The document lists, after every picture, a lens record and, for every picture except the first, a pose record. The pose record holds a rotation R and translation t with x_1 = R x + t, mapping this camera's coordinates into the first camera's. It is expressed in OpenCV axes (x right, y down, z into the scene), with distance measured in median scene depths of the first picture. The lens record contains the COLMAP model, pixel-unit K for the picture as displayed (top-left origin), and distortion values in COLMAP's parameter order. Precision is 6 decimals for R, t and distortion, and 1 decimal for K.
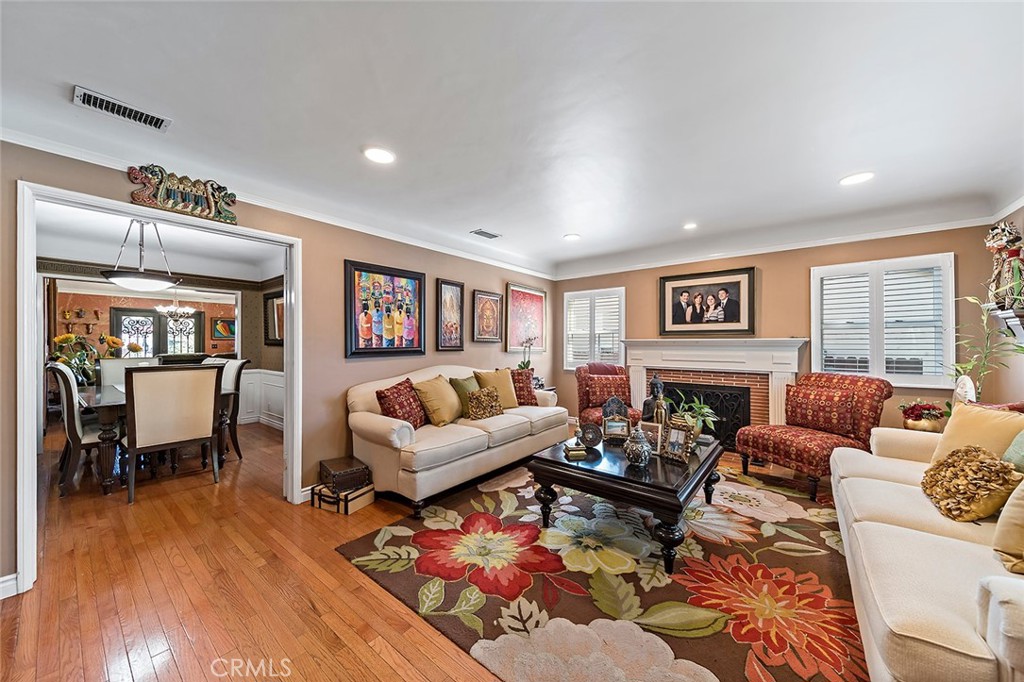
lens RADIAL K [[363.8, 0, 504.3], [0, 363.8, 343.0], [0, 0, 1]] dist [0.002230, 0.000066]
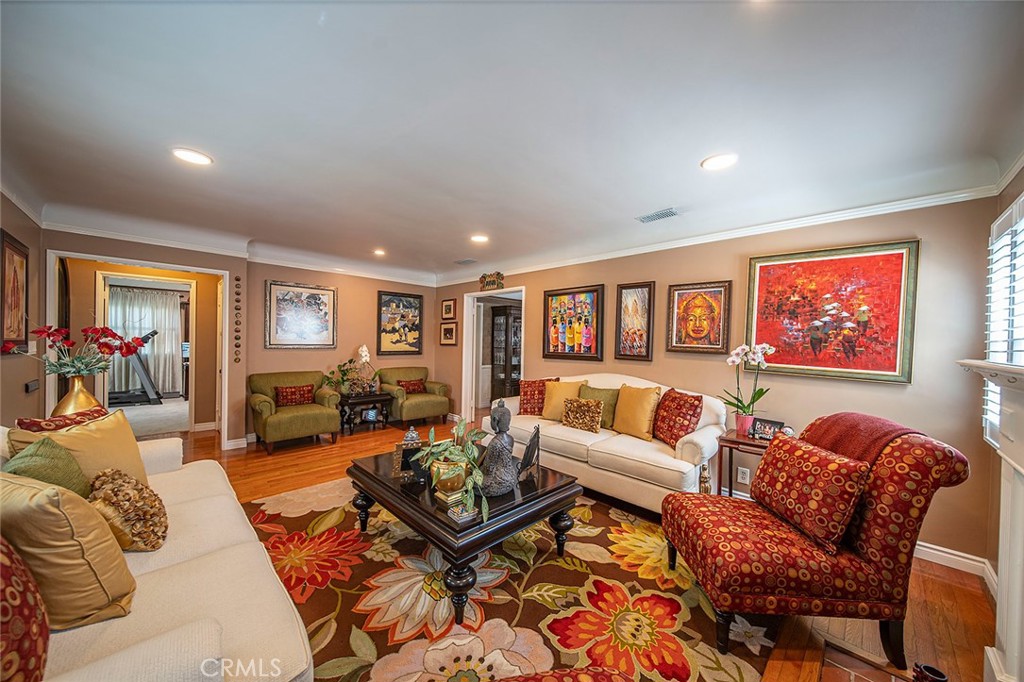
lens RADIAL K [[363.8, 0, 505.4], [0, 363.8, 344.4], [0, 0, 1]] dist [0.002230, 0.000066]
pose [[-0.121668, 0.007890, -0.992540, 0.957997], [-0.020286, 0.999740, 0.010434, -0.024653], [0.992364, 0.021404, -0.121476, 0.948438]]
